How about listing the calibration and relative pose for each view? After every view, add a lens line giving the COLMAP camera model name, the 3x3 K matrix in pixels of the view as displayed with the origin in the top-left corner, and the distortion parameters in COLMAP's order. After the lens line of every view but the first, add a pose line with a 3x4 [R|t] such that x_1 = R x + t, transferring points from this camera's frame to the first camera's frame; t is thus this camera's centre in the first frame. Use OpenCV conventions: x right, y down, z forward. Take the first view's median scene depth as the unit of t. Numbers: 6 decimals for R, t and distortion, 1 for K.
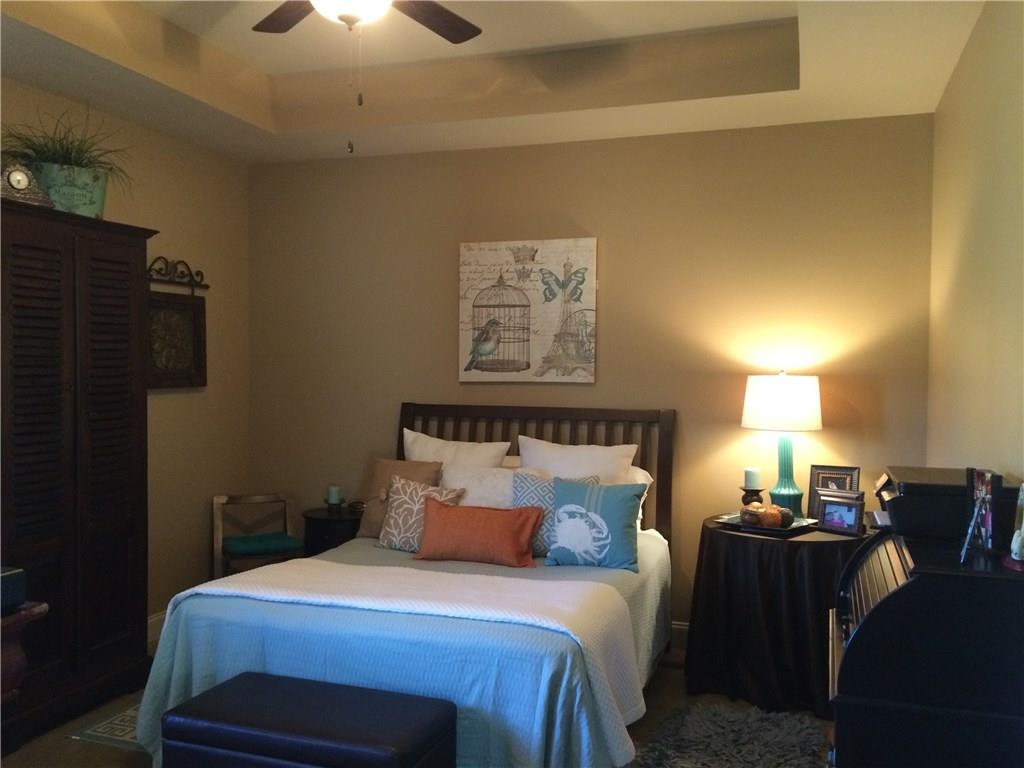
lens RADIAL K [[889.3, 0, 510.7], [0, 889.3, 389.8], [0, 0, 1]] dist [0.093092, -0.117977]
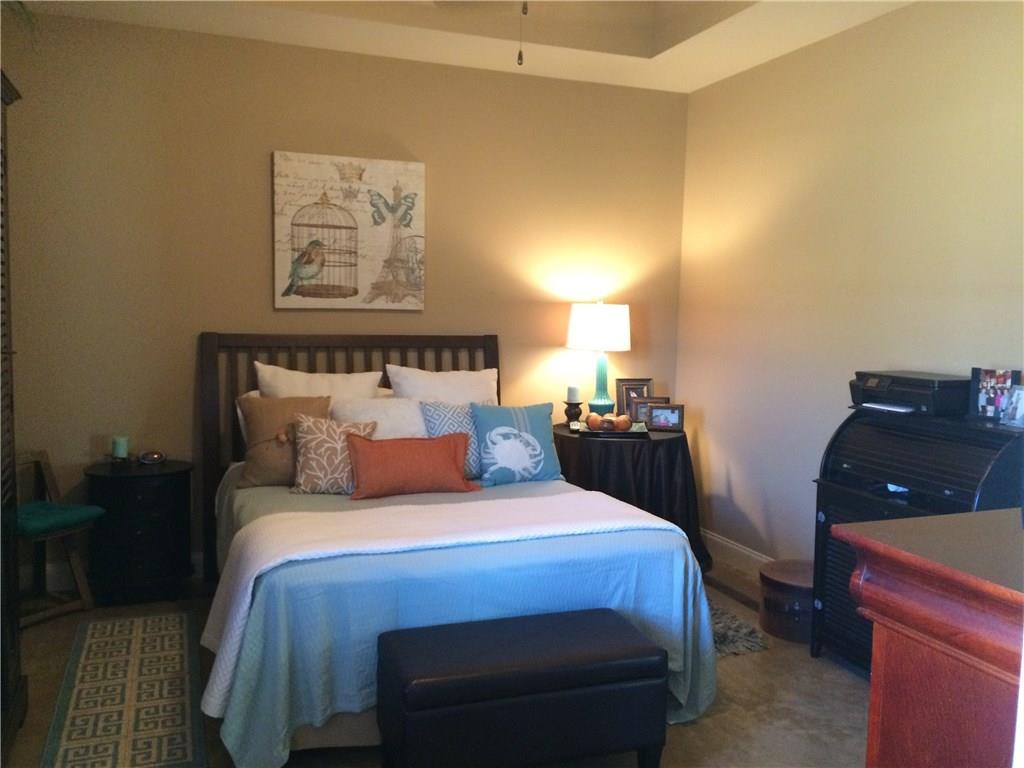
lens RADIAL K [[889.3, 0, 510.7], [0, 889.3, 389.8], [0, 0, 1]] dist [0.093092, -0.117977]
pose [[0.765347, -0.056620, 0.641122, -0.482135], [0.002158, 0.996343, 0.085414, -0.003697], [-0.643614, -0.063988, 0.762671, 0.158060]]
